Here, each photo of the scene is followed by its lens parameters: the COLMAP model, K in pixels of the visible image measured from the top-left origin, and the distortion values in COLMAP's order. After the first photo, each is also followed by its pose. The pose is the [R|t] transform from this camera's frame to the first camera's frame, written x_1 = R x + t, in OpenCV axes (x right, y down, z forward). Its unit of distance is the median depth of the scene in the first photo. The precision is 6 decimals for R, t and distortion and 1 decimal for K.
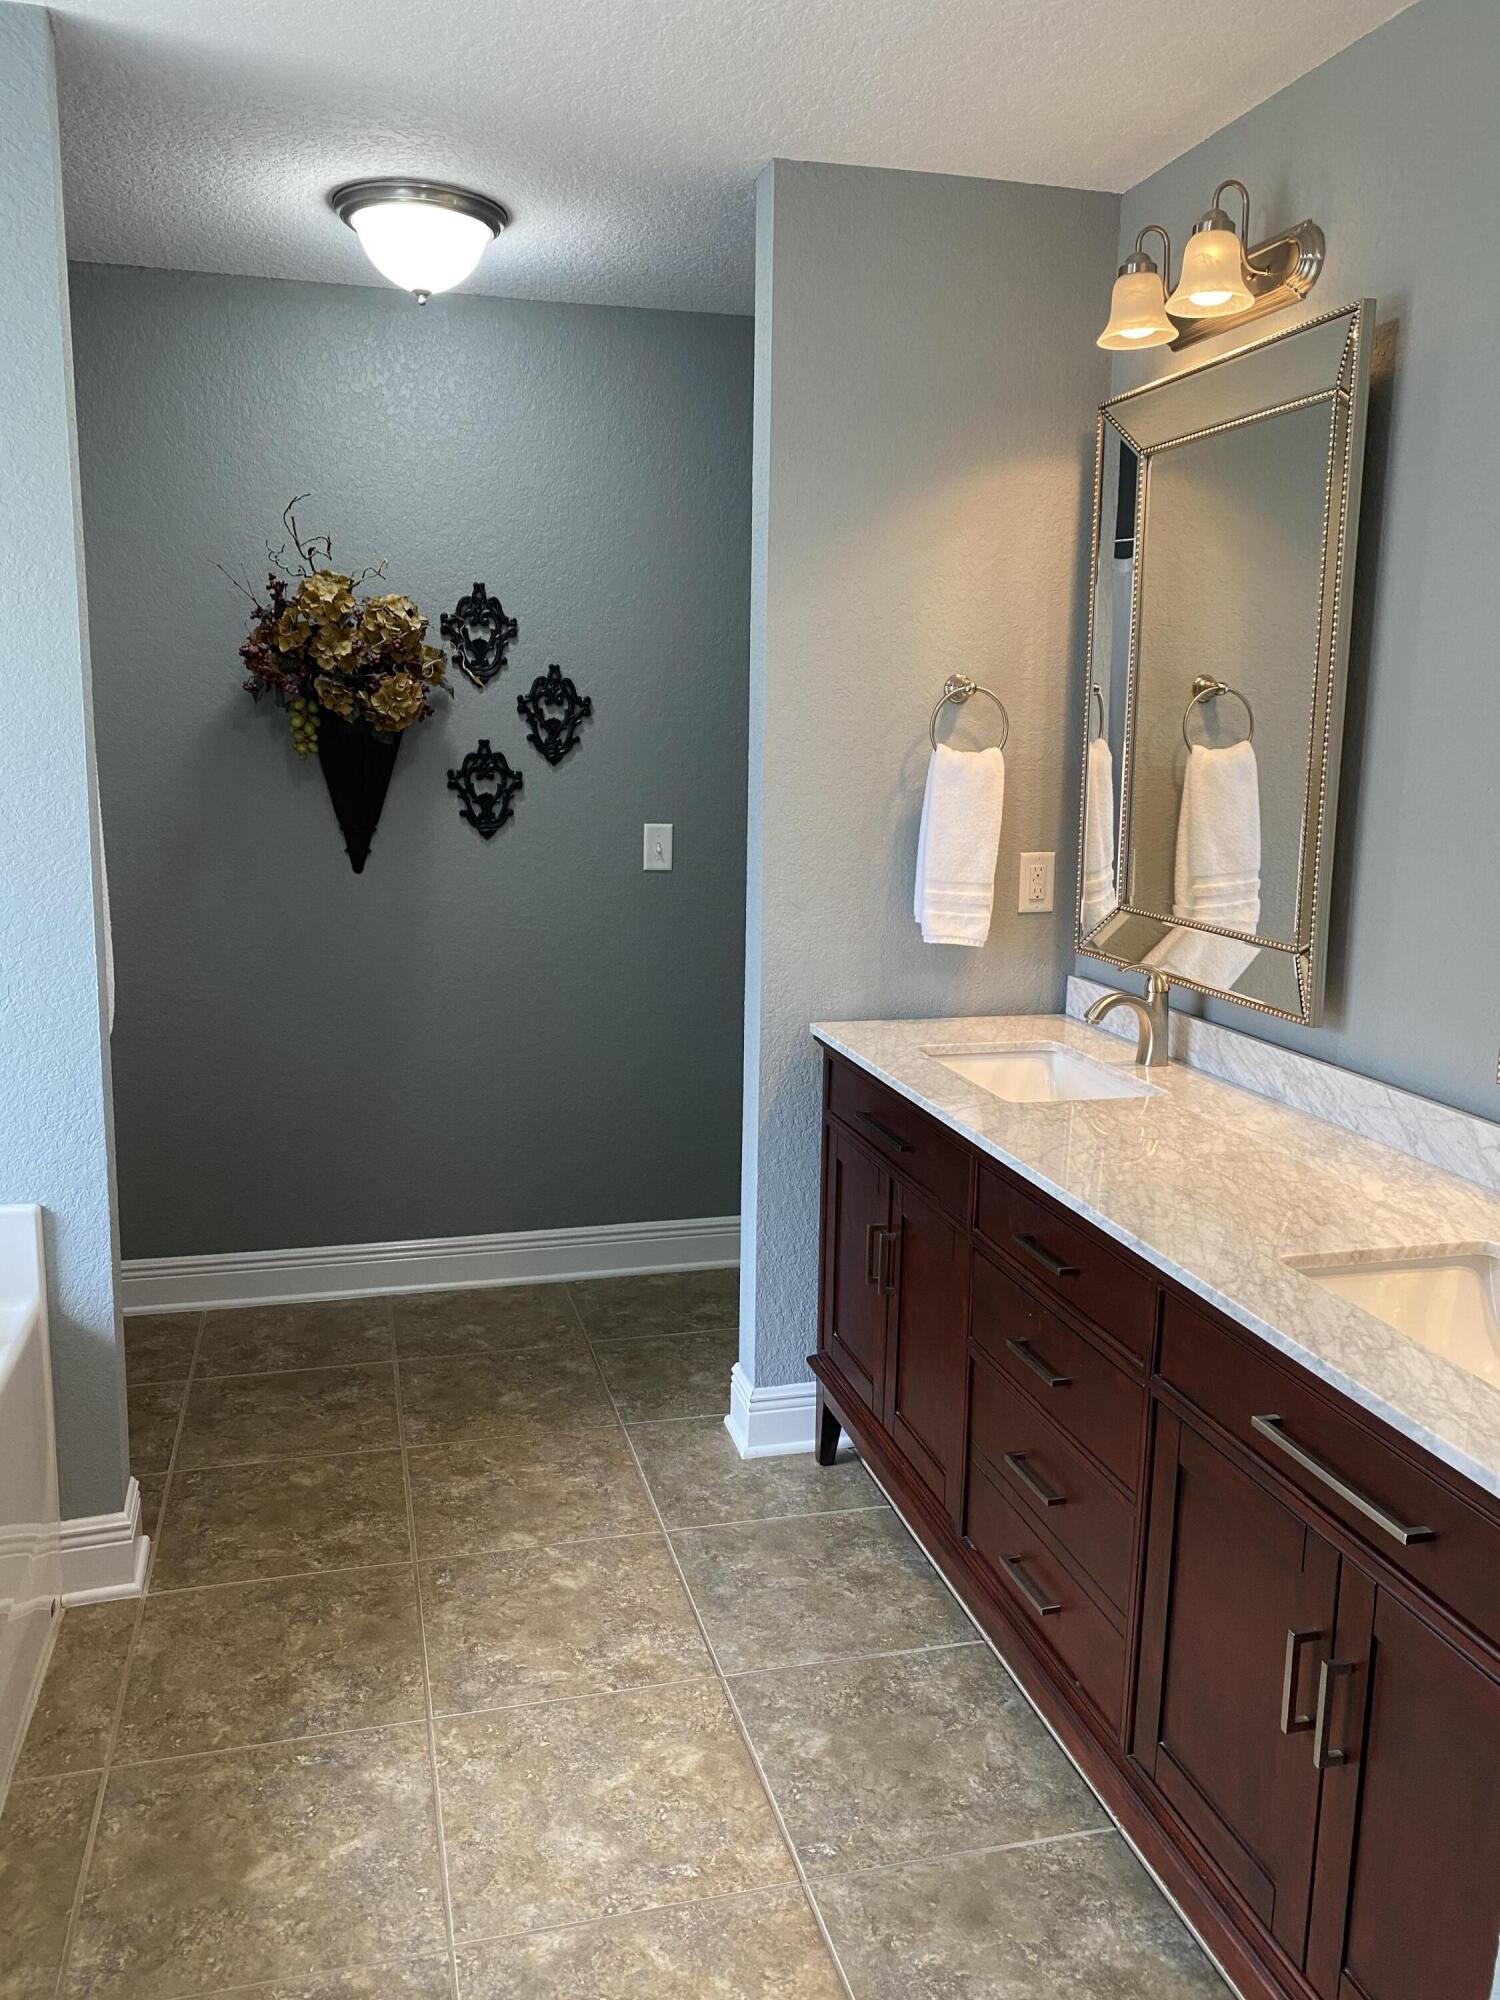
lens RADIAL K [[1544.8, 0, 757.3], [0, 1544.8, 1013.4], [0, 0, 1]] dist [0.039670, -0.045617]
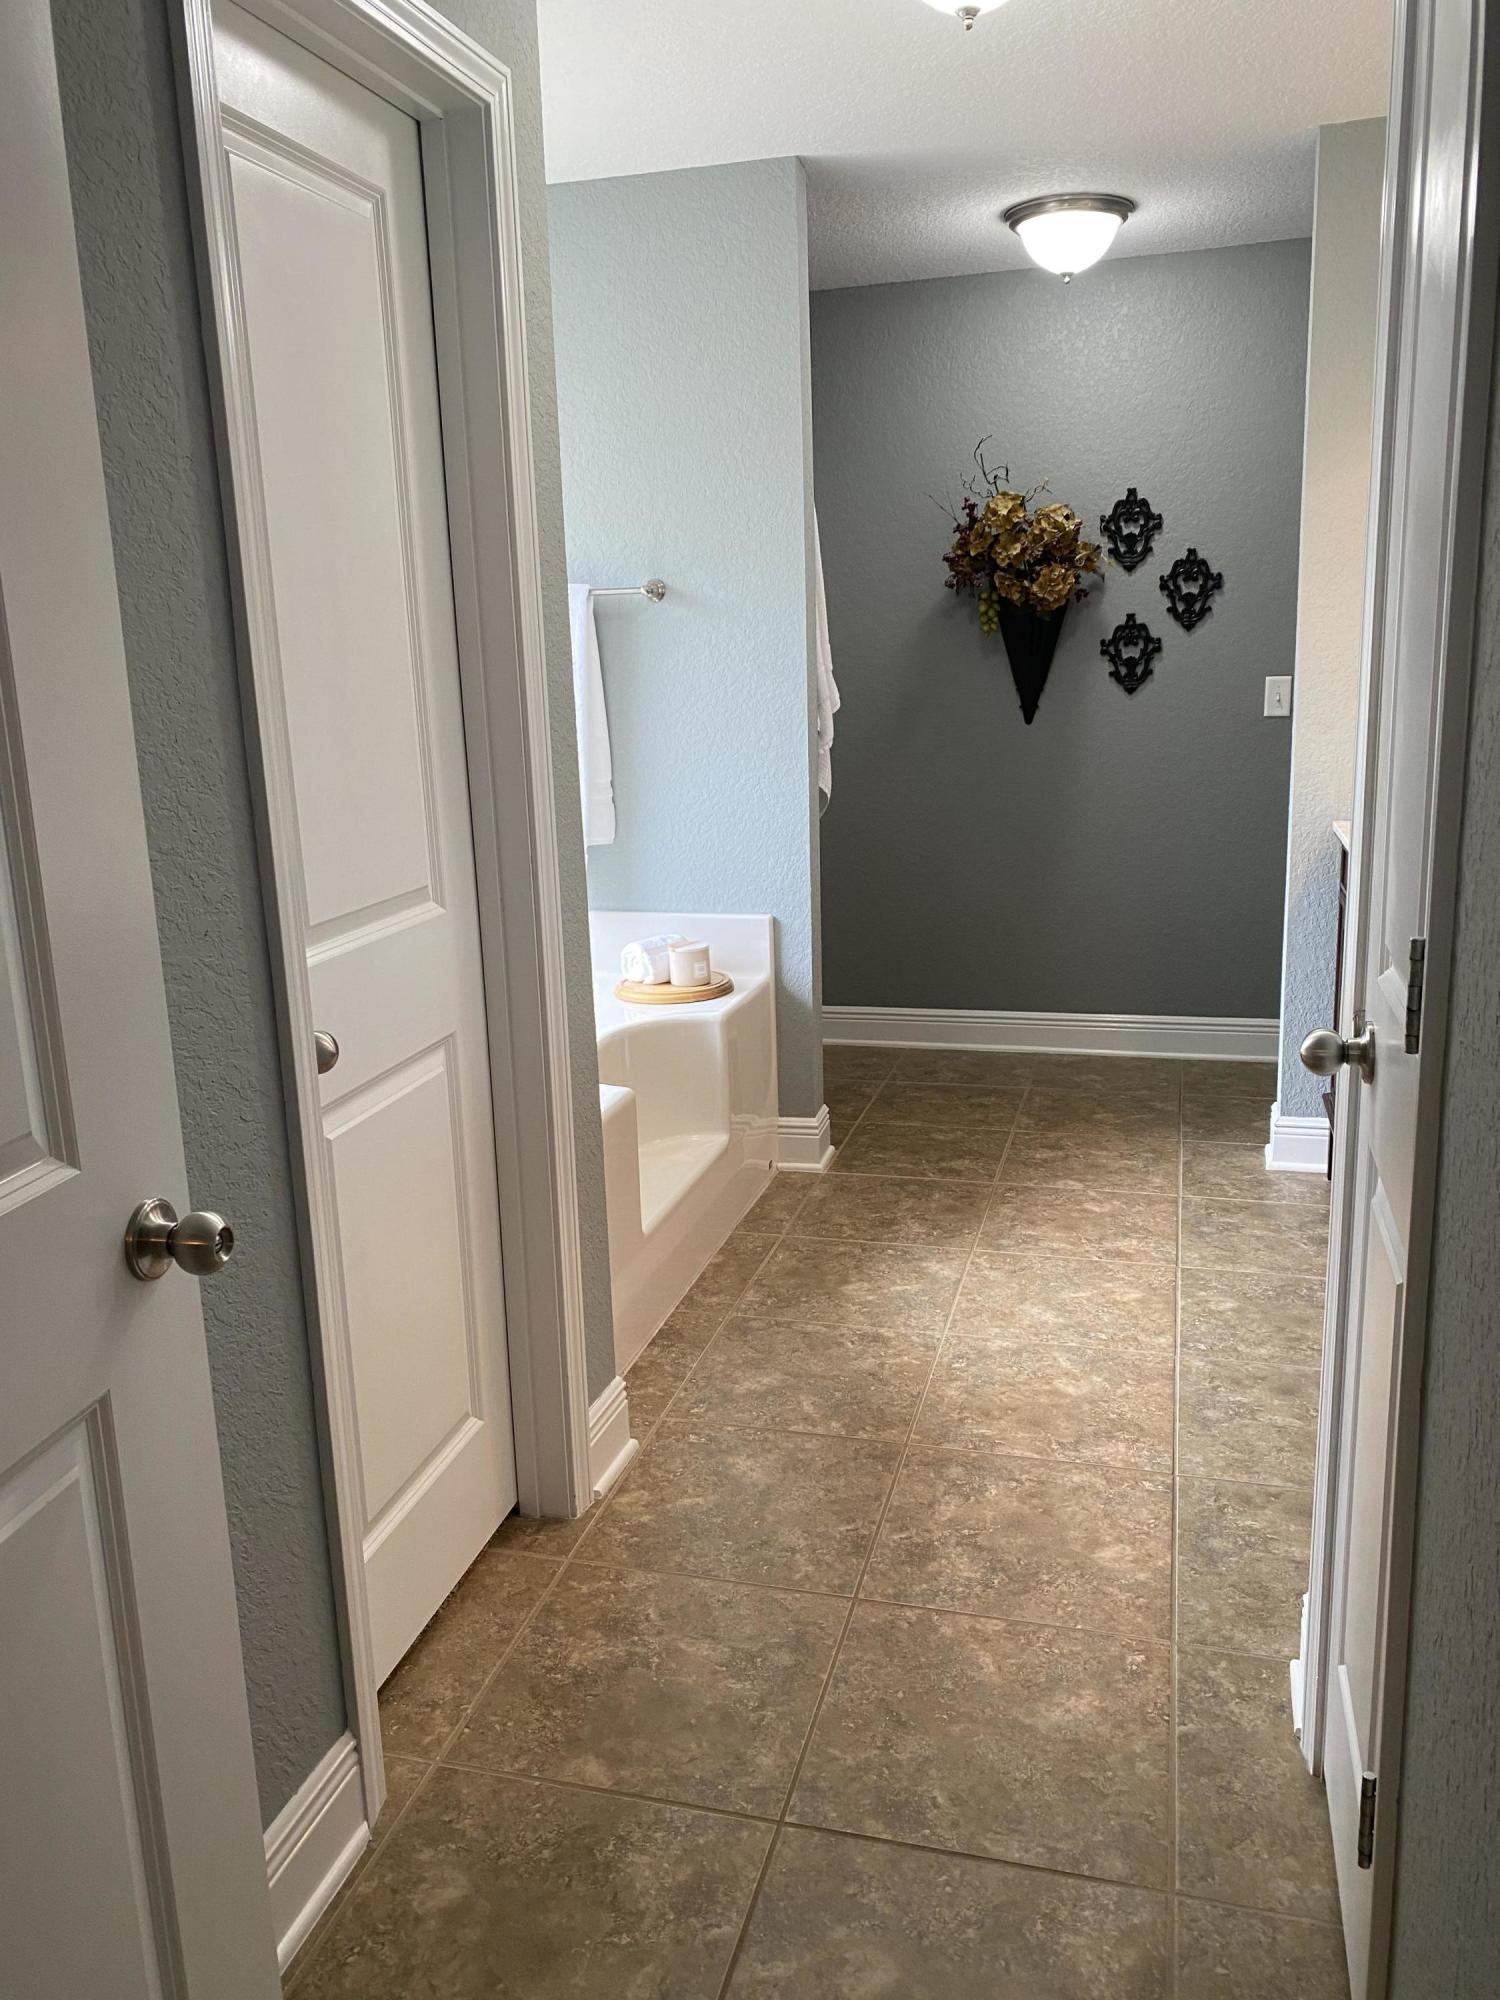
lens RADIAL K [[1544.8, 0, 738.6], [0, 1544.8, 1008.9], [0, 0, 1]] dist [0.039670, -0.045617]
pose [[0.857526, 0.067133, -0.510041, 0.242038], [-0.042708, 0.997316, 0.059465, 0.092769], [0.512665, -0.029210, 0.858092, -0.288175]]
